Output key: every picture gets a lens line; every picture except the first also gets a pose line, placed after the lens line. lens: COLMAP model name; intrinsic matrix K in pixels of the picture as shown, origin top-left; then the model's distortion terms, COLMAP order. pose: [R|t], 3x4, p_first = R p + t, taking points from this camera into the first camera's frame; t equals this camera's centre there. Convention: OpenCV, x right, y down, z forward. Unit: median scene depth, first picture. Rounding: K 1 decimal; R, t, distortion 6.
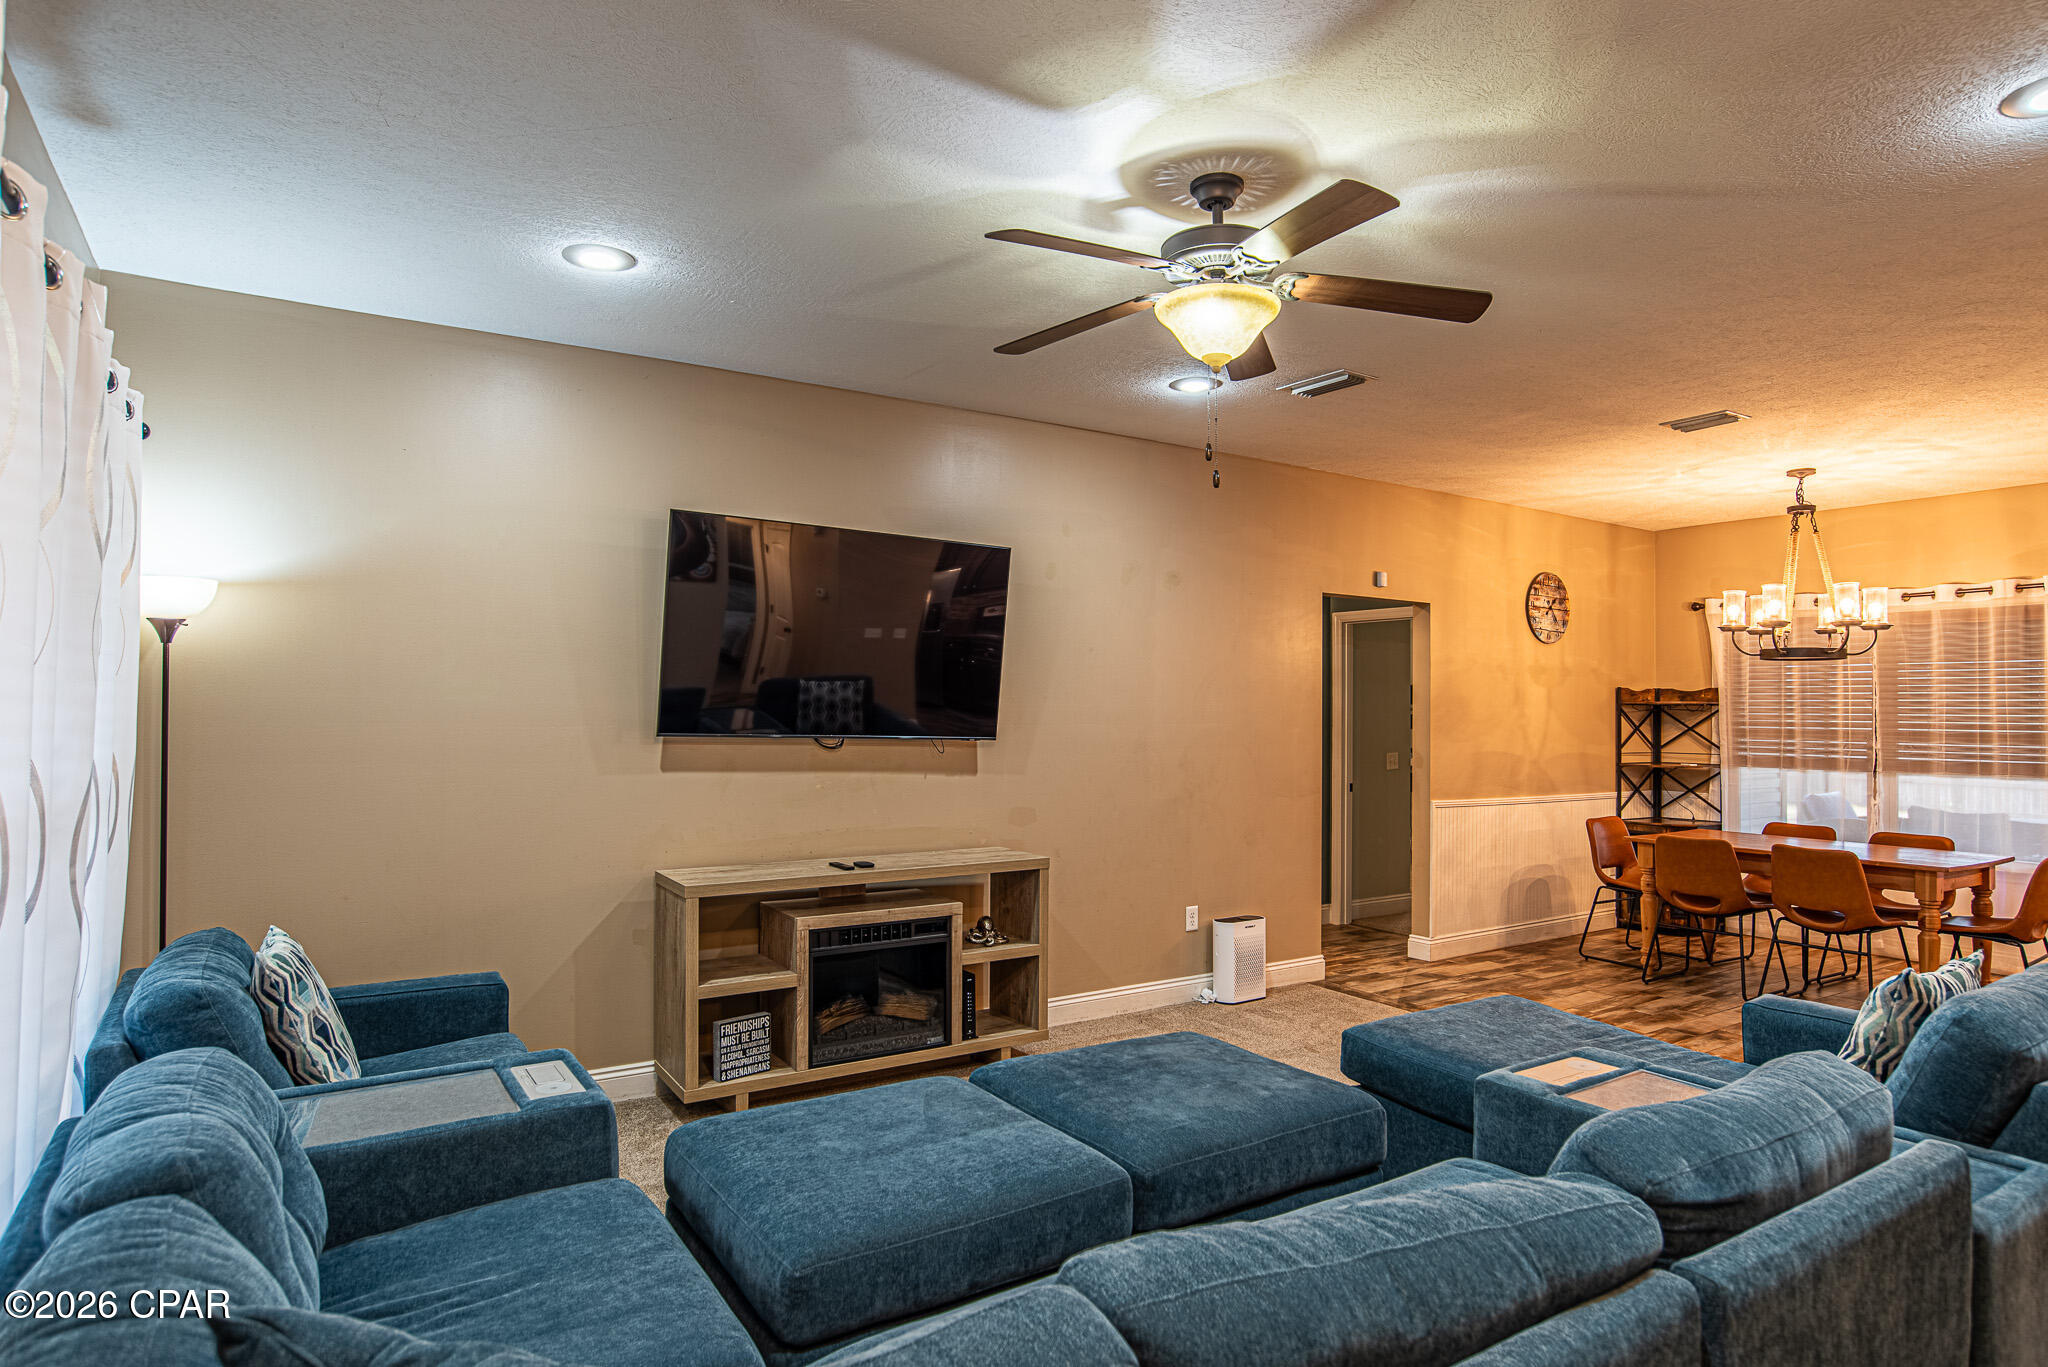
lens RADIAL K [[1153.0, 0, 1022.4], [0, 1153.0, 695.9], [0, 0, 1]] dist [-0.027025, 0.010796]
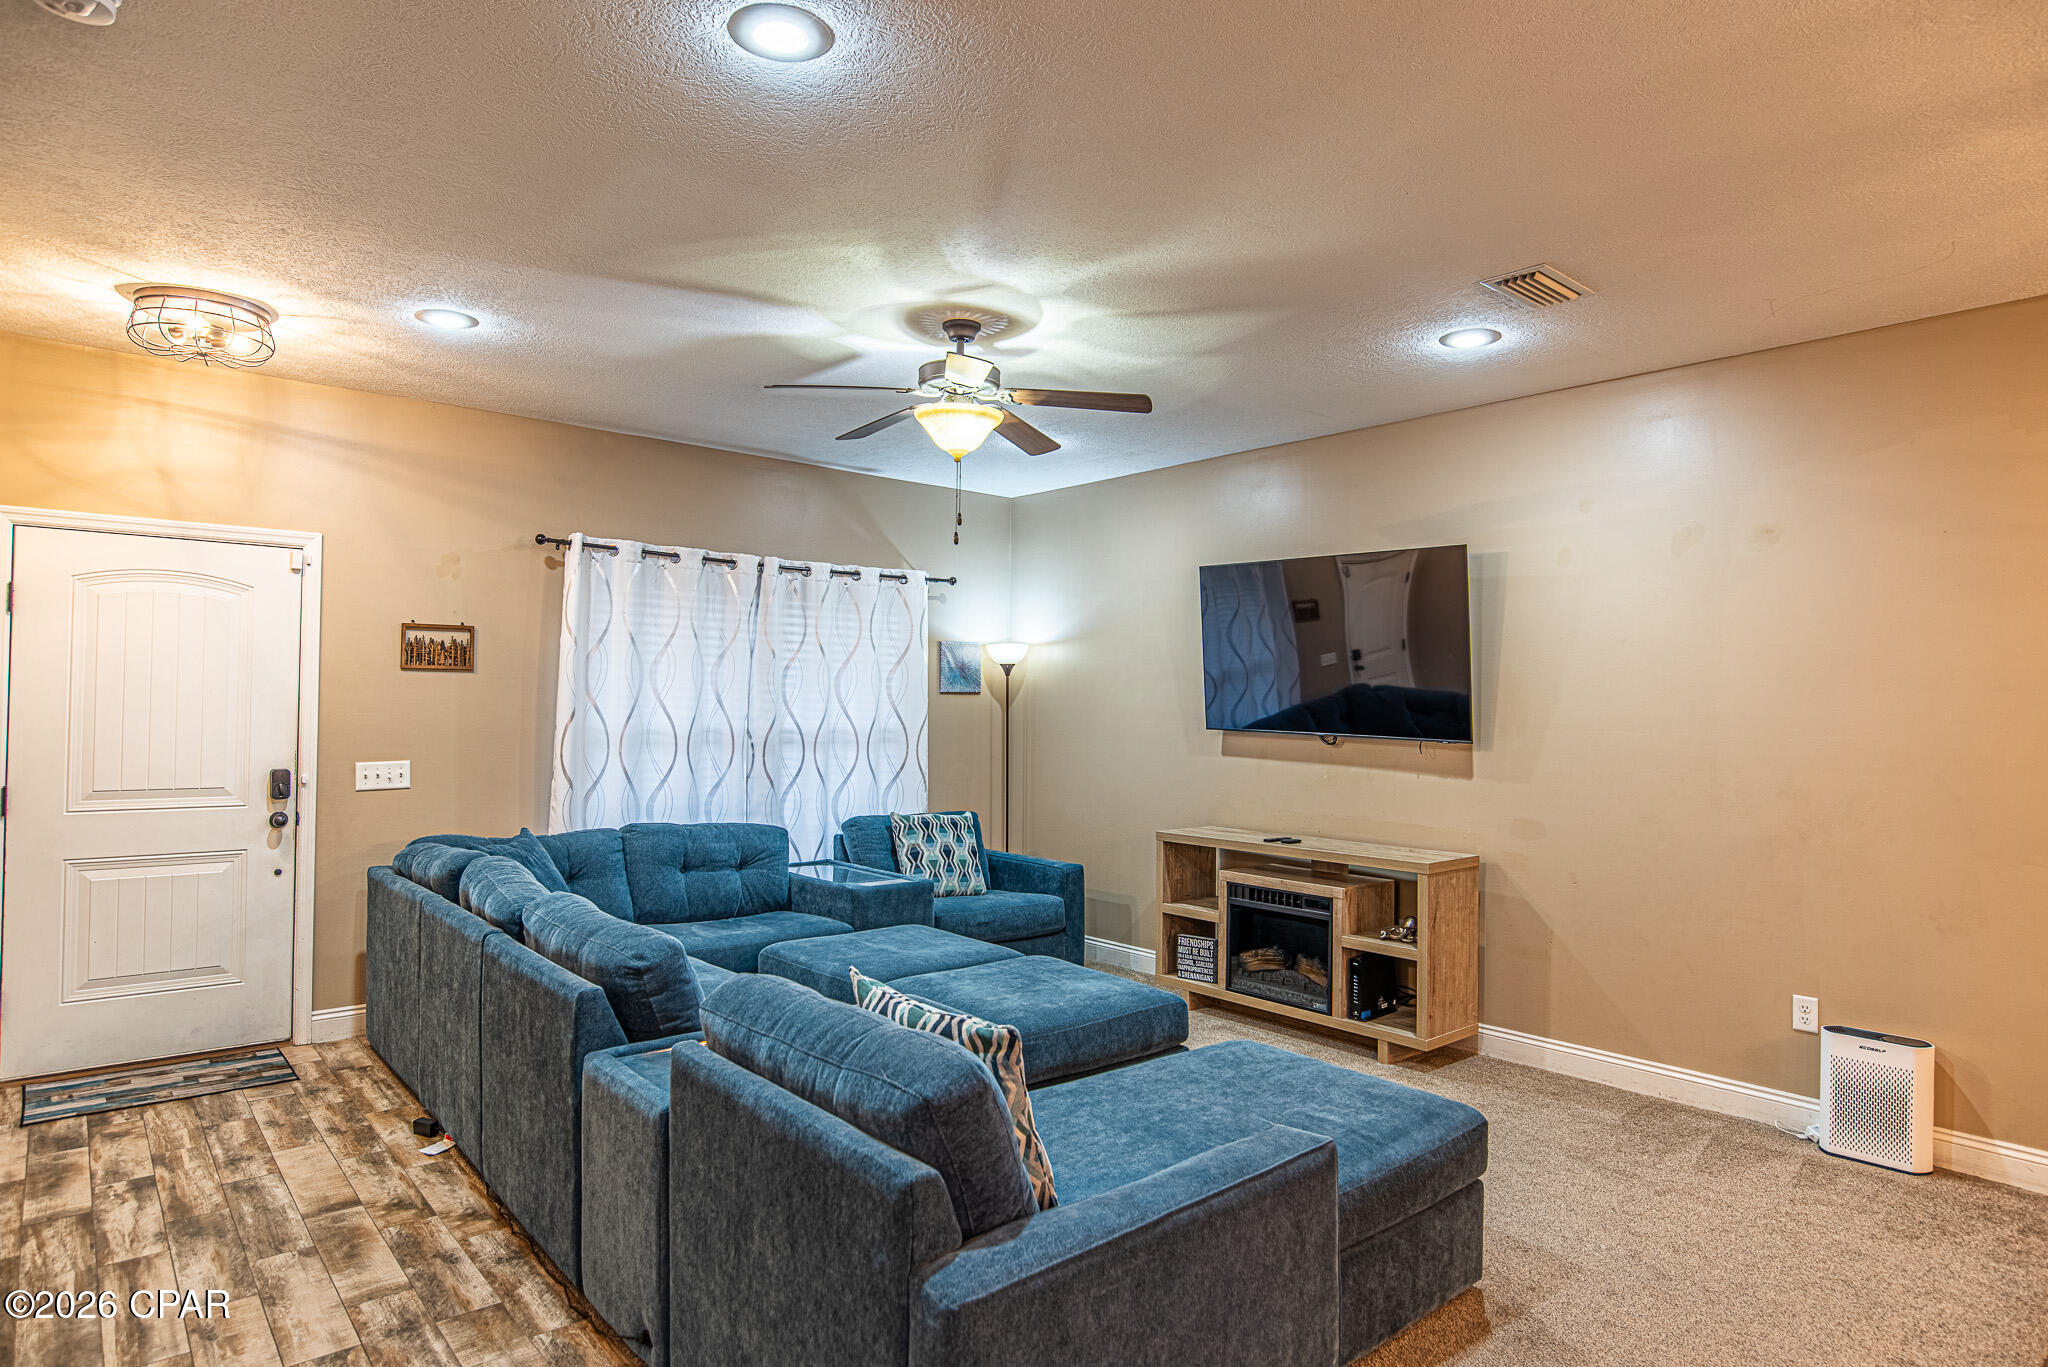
lens RADIAL K [[1153.0, 0, 1026.8], [0, 1153.0, 691.1], [0, 0, 1]] dist [-0.027025, 0.010796]
pose [[0.133027, -0.020661, -0.990897, 0.993800], [-0.003170, 0.999769, -0.021271, 0.018482], [0.991107, 0.005971, 0.132931, 0.570093]]
